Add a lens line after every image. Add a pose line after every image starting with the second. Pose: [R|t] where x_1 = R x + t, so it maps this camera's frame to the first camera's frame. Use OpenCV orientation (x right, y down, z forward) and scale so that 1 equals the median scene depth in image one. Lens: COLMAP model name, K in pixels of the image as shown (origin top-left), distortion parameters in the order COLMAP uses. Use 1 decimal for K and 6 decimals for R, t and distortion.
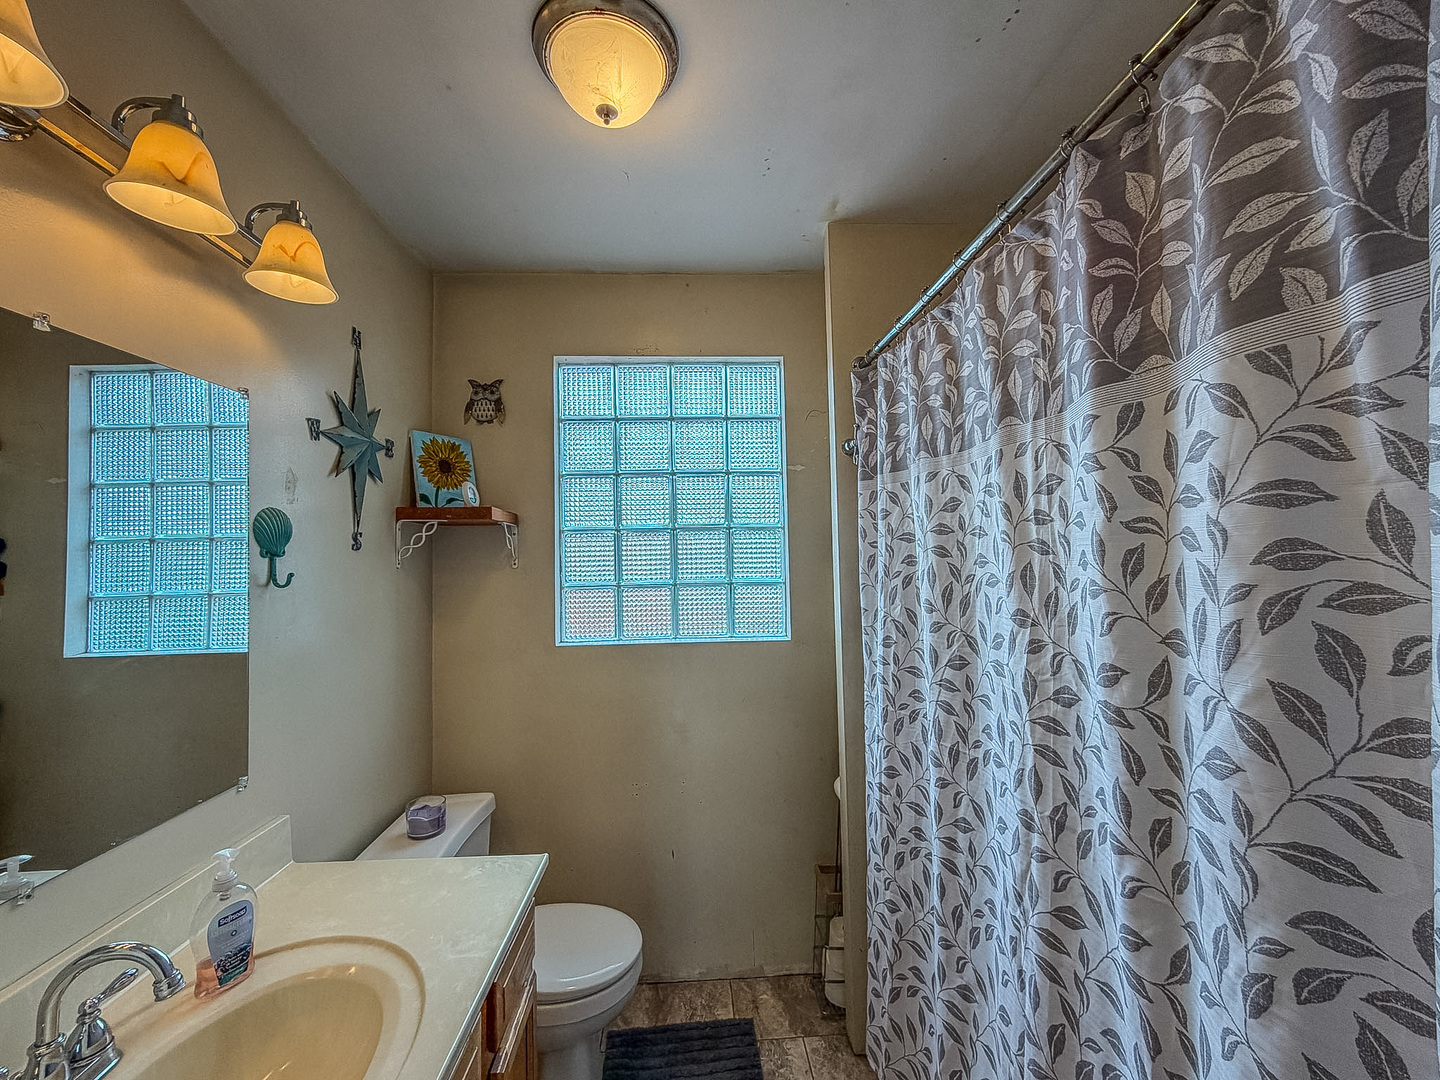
lens RADIAL K [[578.1, 0, 718.9], [0, 578.1, 544.1], [0, 0, 1]] dist [0.000374, -0.000239]
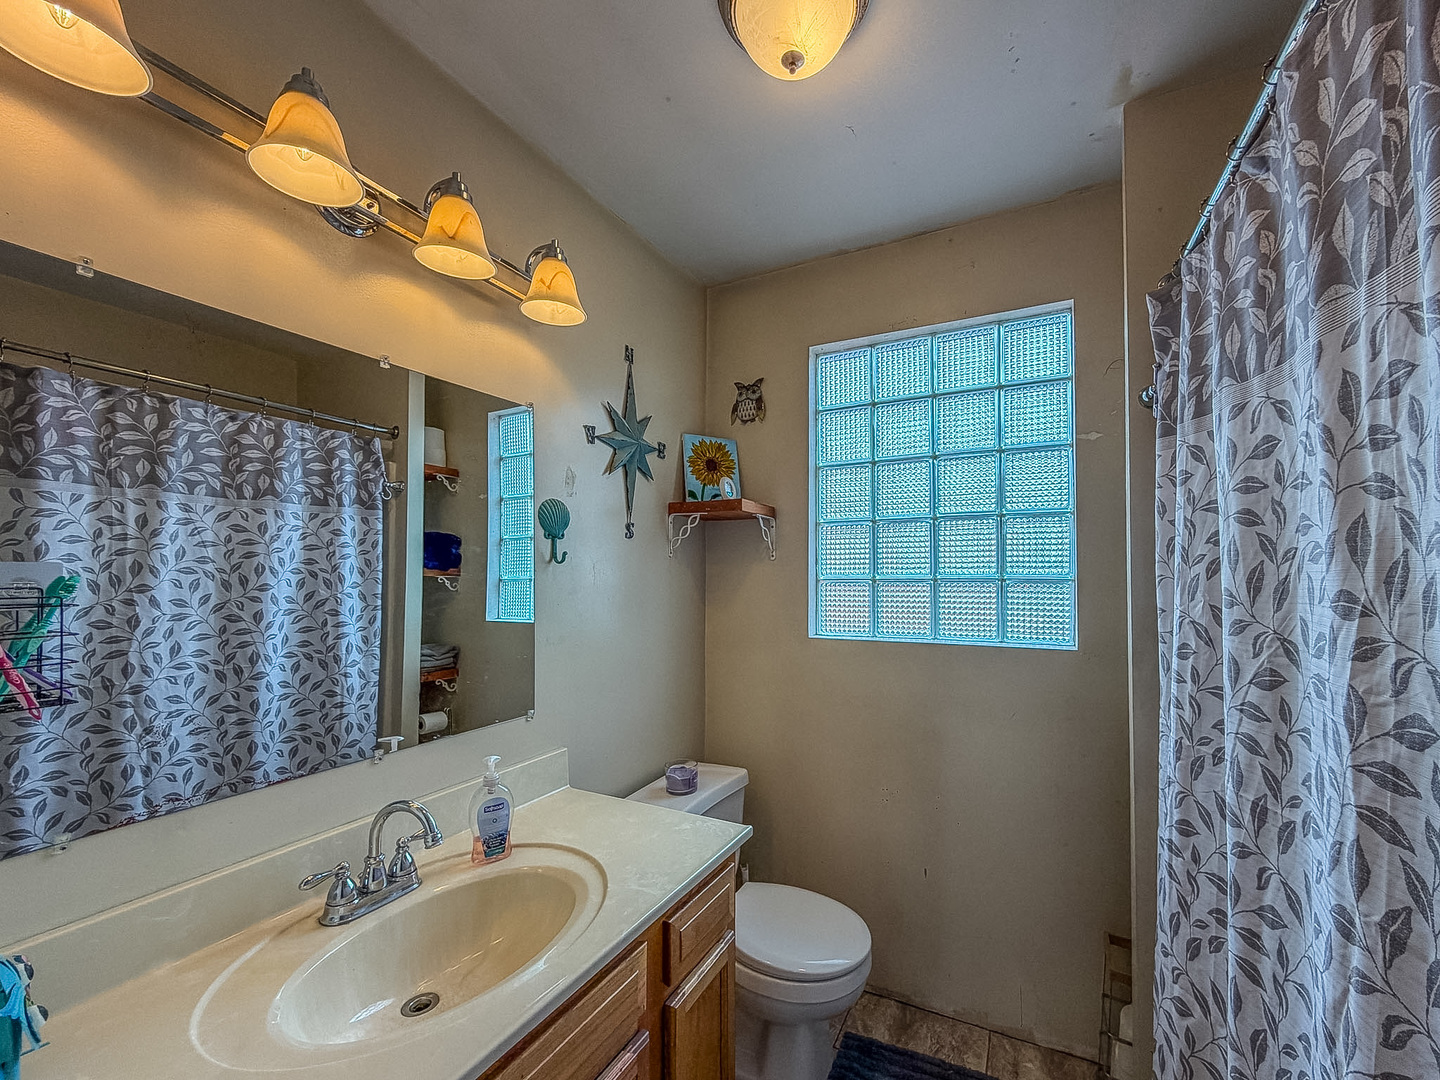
lens RADIAL K [[586.3, 0, 708.2], [0, 586.3, 559.1], [0, 0, 1]] dist [-0.000210, 0.000003]
pose [[0.875206, 0.012841, -0.483579, 0.149712], [-0.001353, 0.999709, 0.024097, 0.042853], [0.483748, -0.020435, 0.874969, 0.072926]]
